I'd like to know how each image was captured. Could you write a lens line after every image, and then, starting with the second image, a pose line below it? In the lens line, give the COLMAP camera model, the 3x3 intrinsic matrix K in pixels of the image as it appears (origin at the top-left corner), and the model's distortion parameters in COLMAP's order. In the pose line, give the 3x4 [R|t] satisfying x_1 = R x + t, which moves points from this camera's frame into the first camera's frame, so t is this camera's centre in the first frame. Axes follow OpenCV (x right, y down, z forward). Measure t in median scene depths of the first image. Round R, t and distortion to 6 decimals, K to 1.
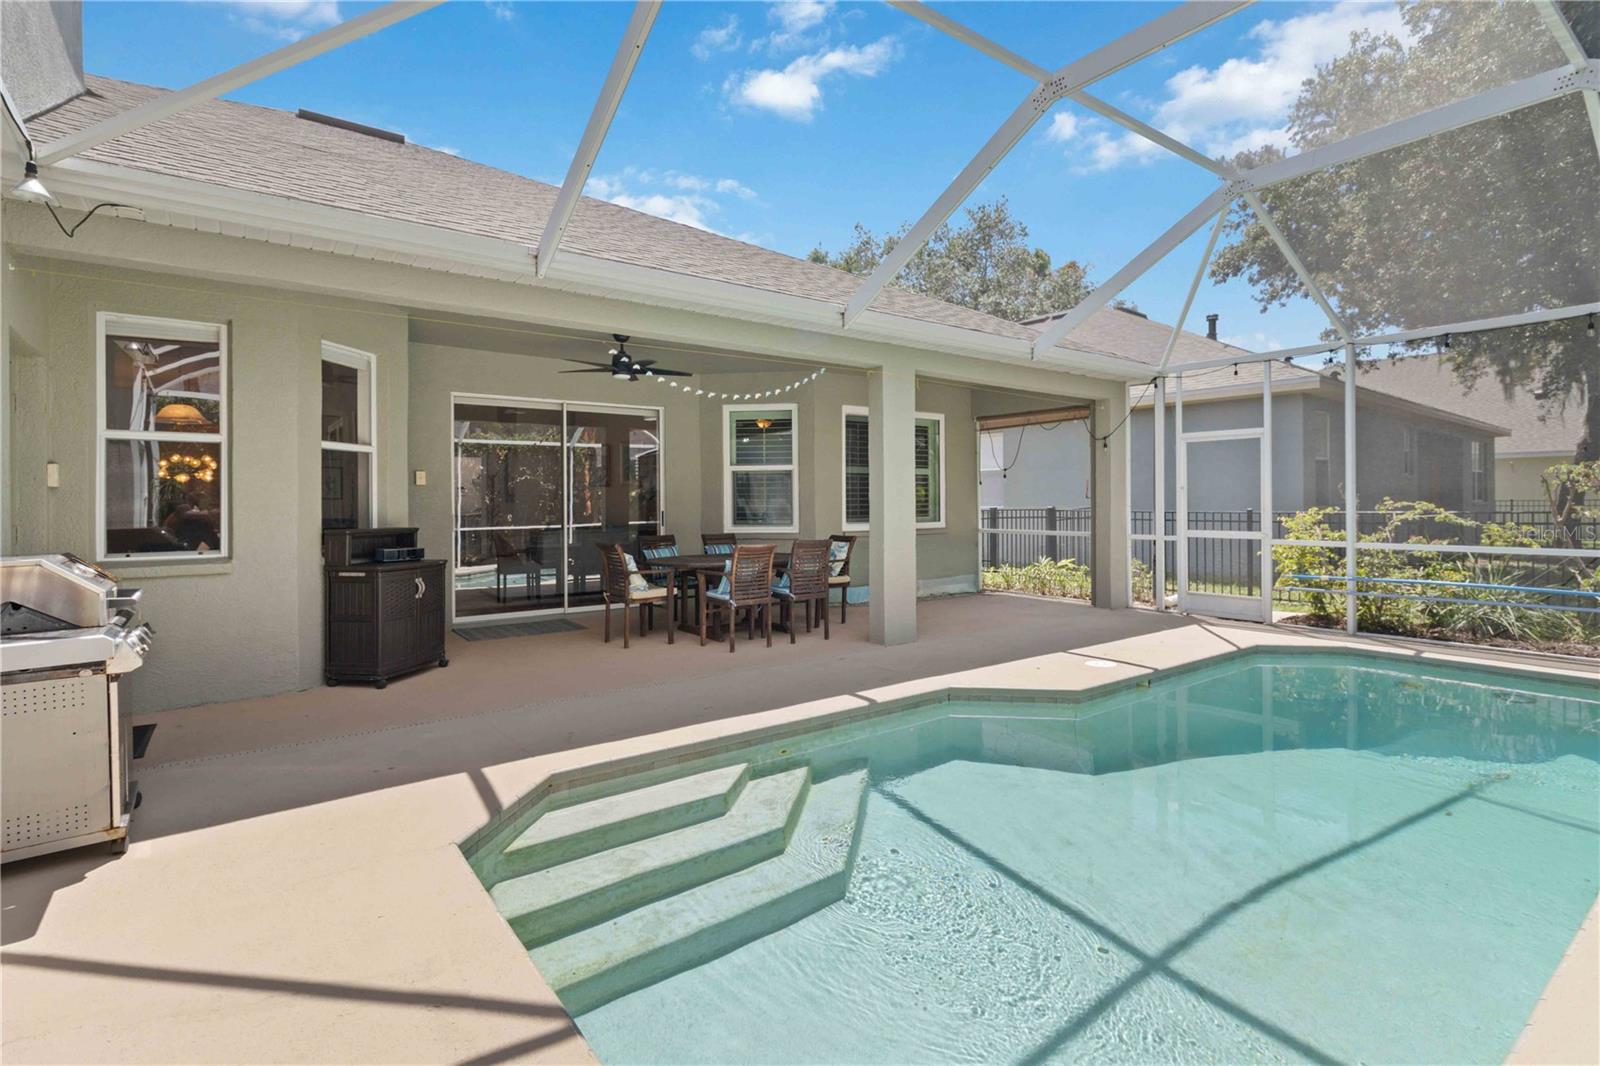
lens RADIAL K [[762.0, 0, 796.7], [0, 762.0, 514.5], [0, 0, 1]] dist [-0.000930, 0.000107]
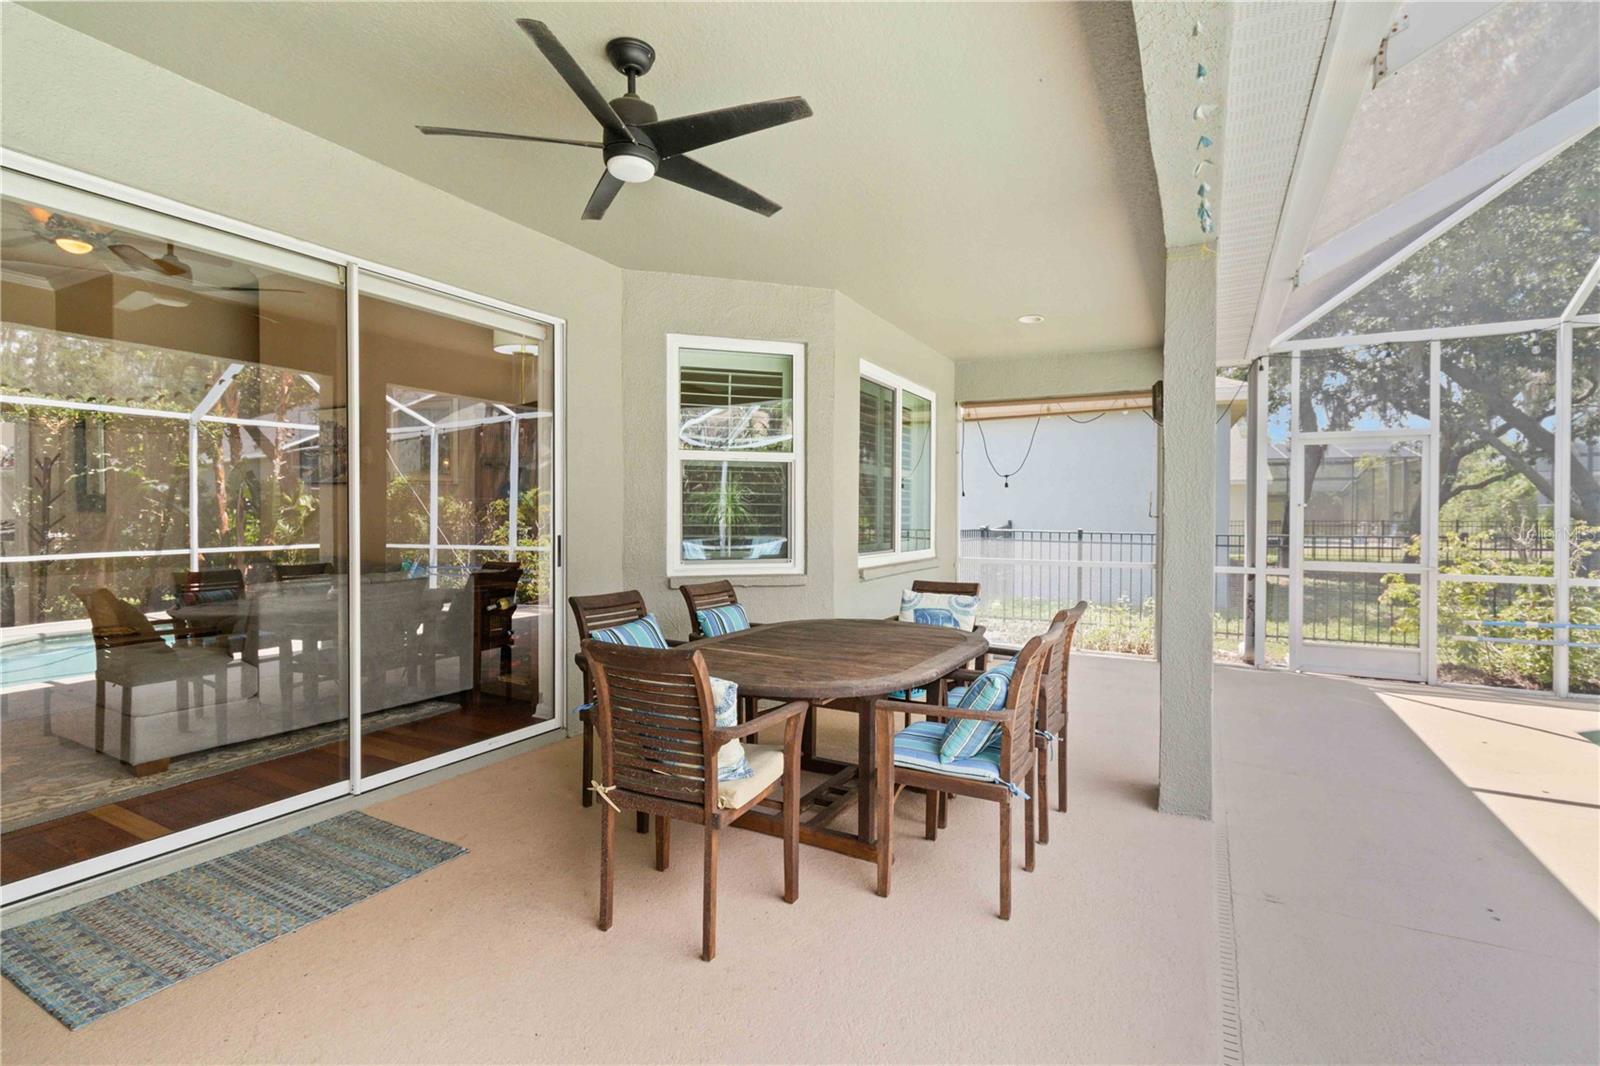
lens RADIAL K [[751.2, 0, 800.0], [0, 751.2, 533.0], [0, 0, 1]] dist [-0.000183, 0.000066]
pose [[0.904414, 0.000713, 0.426655, -0.234659], [-0.003474, 0.999978, 0.005693, -0.009210], [-0.426641, -0.006631, 0.904397, 0.490671]]
